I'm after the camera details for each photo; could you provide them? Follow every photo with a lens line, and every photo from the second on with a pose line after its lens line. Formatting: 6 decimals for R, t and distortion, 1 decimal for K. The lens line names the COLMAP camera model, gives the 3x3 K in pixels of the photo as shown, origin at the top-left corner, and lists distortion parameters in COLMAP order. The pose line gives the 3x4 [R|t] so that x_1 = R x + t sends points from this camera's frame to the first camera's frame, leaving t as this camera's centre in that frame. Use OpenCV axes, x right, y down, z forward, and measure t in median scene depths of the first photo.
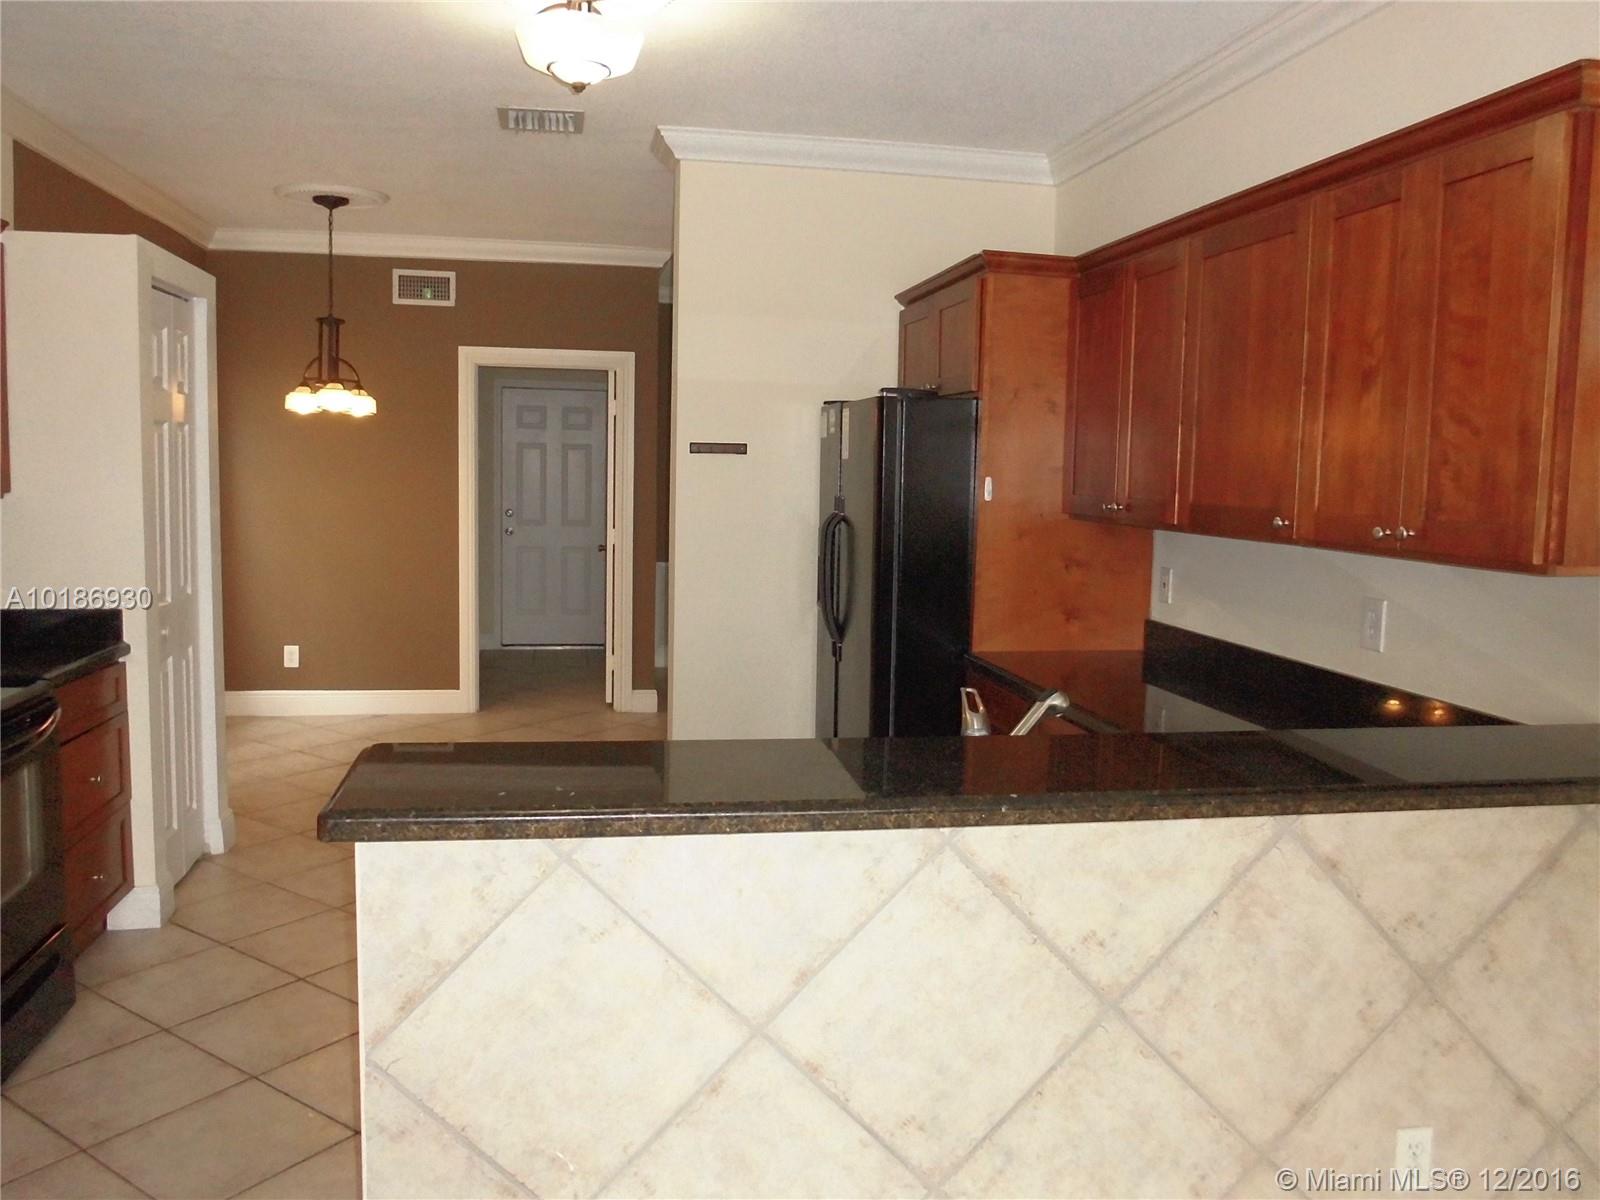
lens RADIAL K [[1245.0, 0, 799.8], [0, 1245.0, 598.5], [0, 0, 1]] dist [-0.030786, 0.015408]
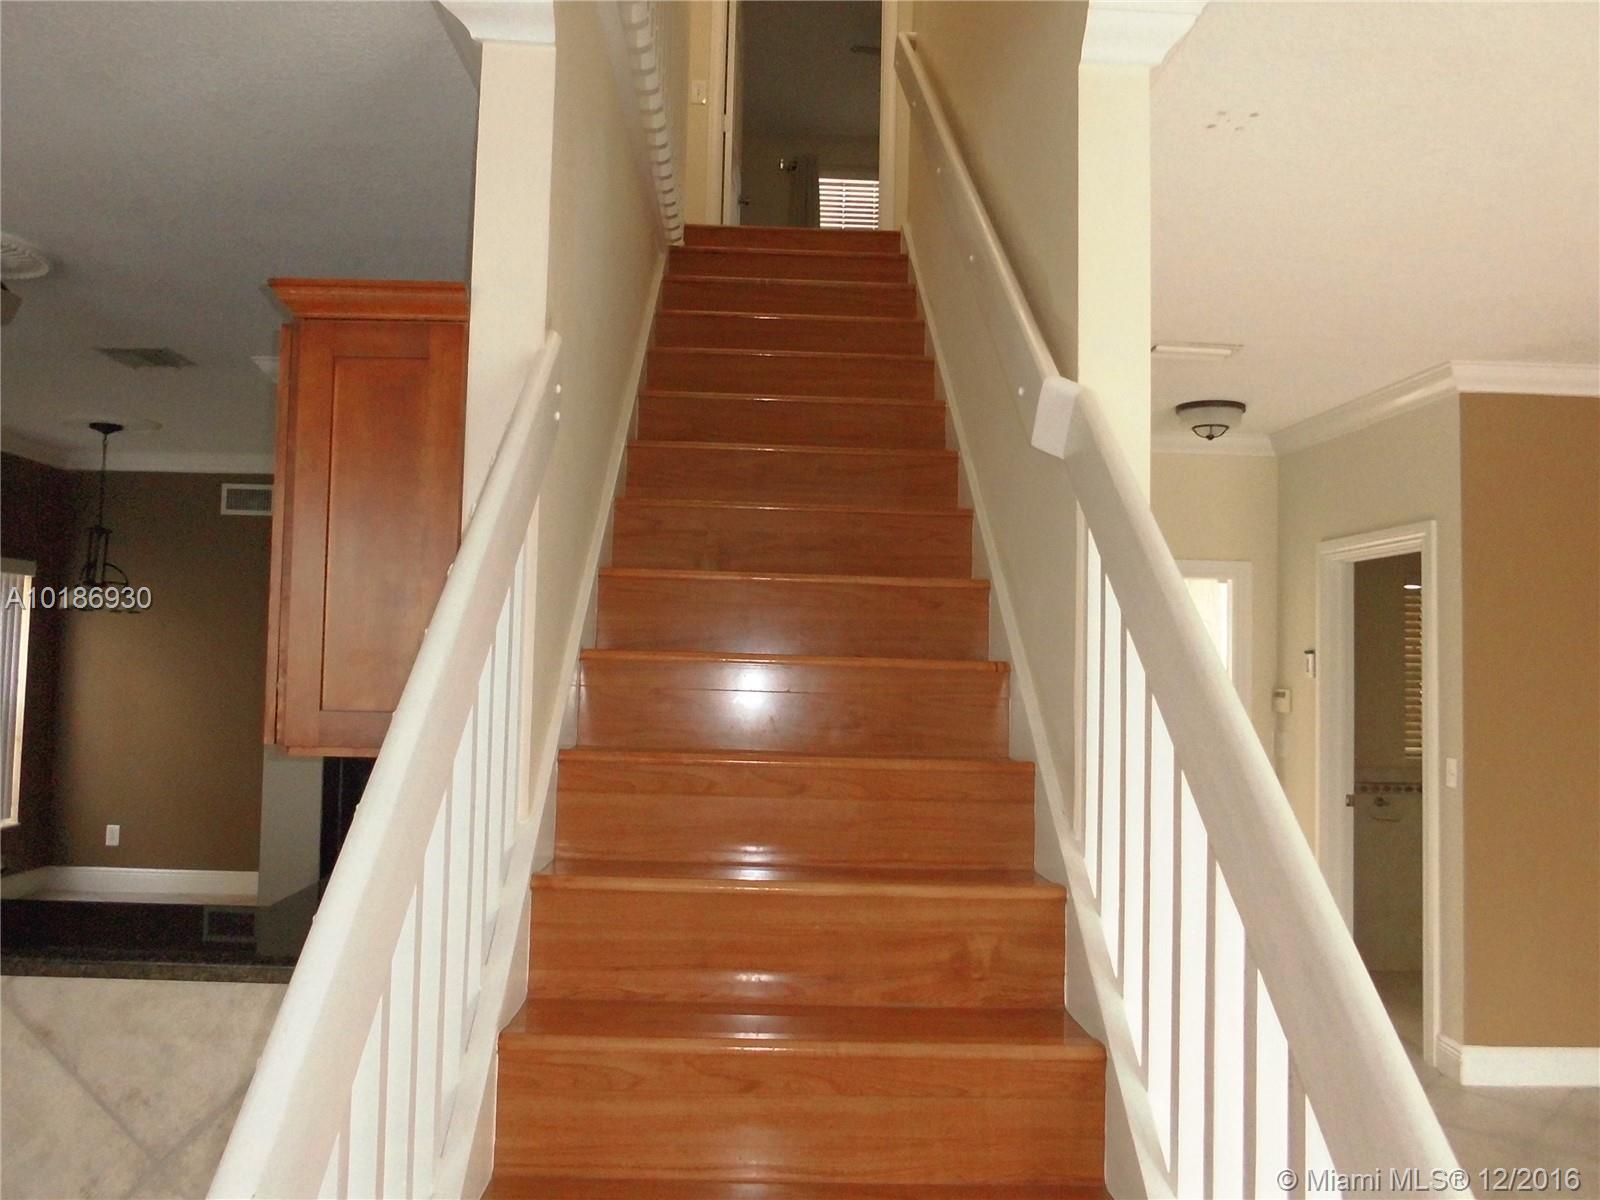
lens RADIAL K [[1245.0, 0, 799.7], [0, 1245.0, 597.4], [0, 0, 1]] dist [-0.030786, 0.015408]
pose [[0.988055, -0.004131, -0.154047, 1.185741], [-0.020803, 0.986915, -0.159893, 0.006868], [0.152692, 0.161188, 0.975040, 0.034668]]
